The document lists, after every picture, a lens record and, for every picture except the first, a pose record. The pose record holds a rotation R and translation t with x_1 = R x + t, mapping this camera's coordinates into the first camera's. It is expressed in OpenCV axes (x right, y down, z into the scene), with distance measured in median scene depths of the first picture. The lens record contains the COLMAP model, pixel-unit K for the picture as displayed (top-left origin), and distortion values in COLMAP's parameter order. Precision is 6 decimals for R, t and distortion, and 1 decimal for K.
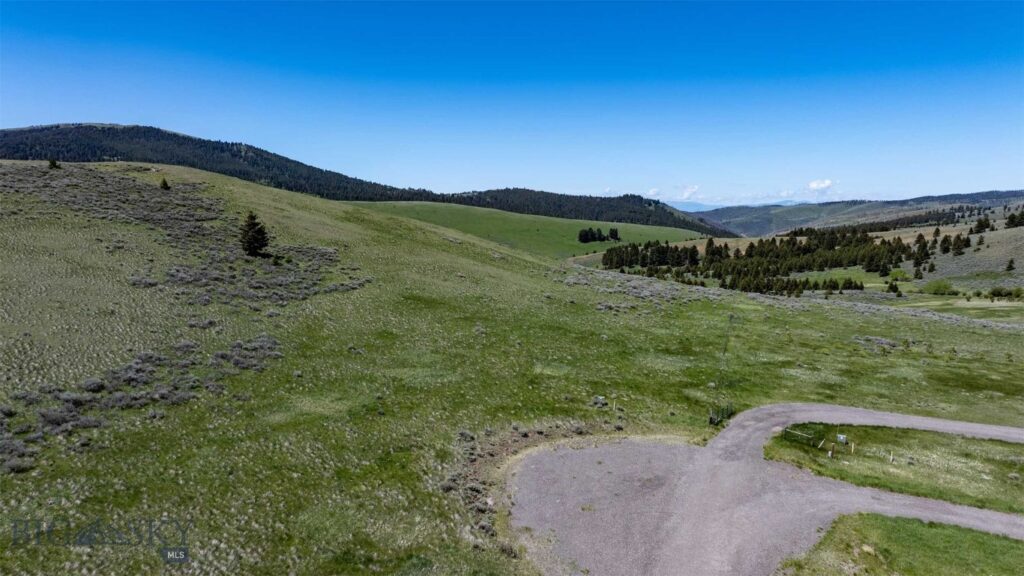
lens RADIAL K [[719.2, 0, 515.8], [0, 719.2, 283.6], [0, 0, 1]] dist [-0.018268, -0.000678]
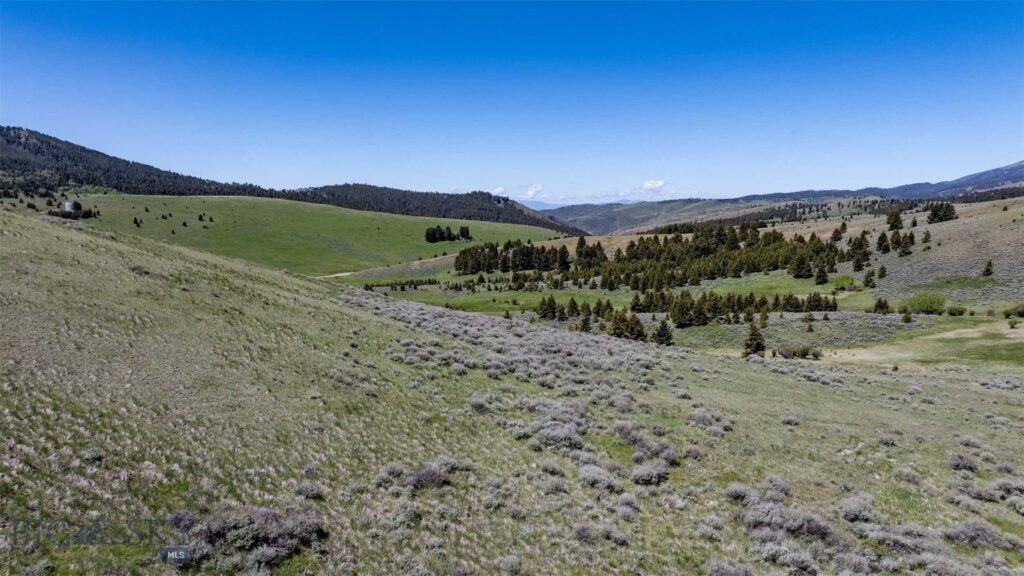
lens RADIAL K [[719.2, 0, 515.8], [0, 719.2, 283.6], [0, 0, 1]] dist [-0.018268, -0.000678]
pose [[0.977651, -0.021401, 0.209143, 0.008803], [0.021071, 0.999771, 0.003806, -0.006571], [-0.209177, 0.000686, 0.977878, 0.098483]]
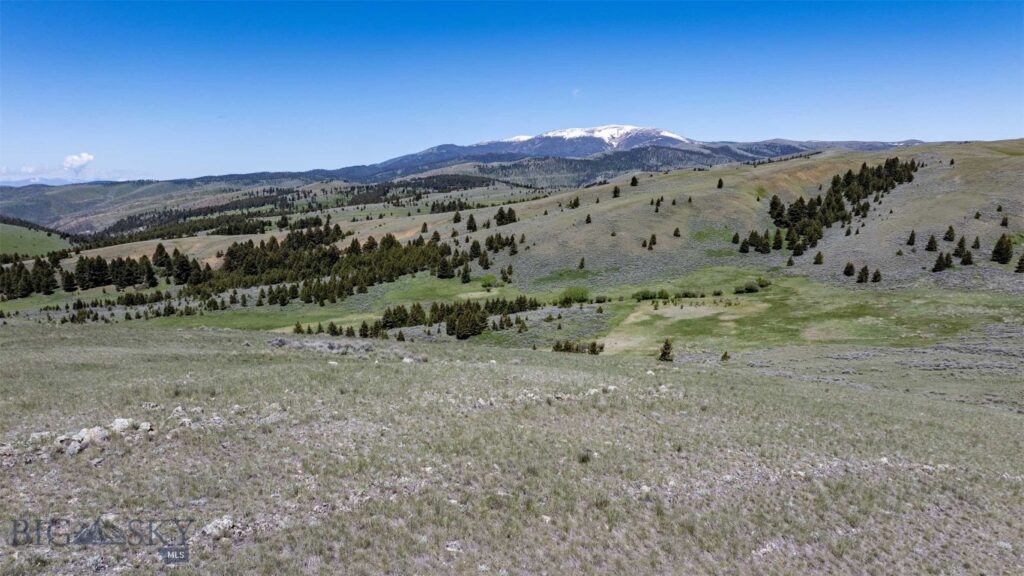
lens RADIAL K [[719.2, 0, 515.8], [0, 719.2, 283.6], [0, 0, 1]] dist [-0.018268, -0.000678]
pose [[0.581453, -0.109406, 0.806191, -0.069276], [0.084692, 0.993673, 0.073766, -0.023501], [-0.809160, 0.025386, 0.587040, 0.123367]]
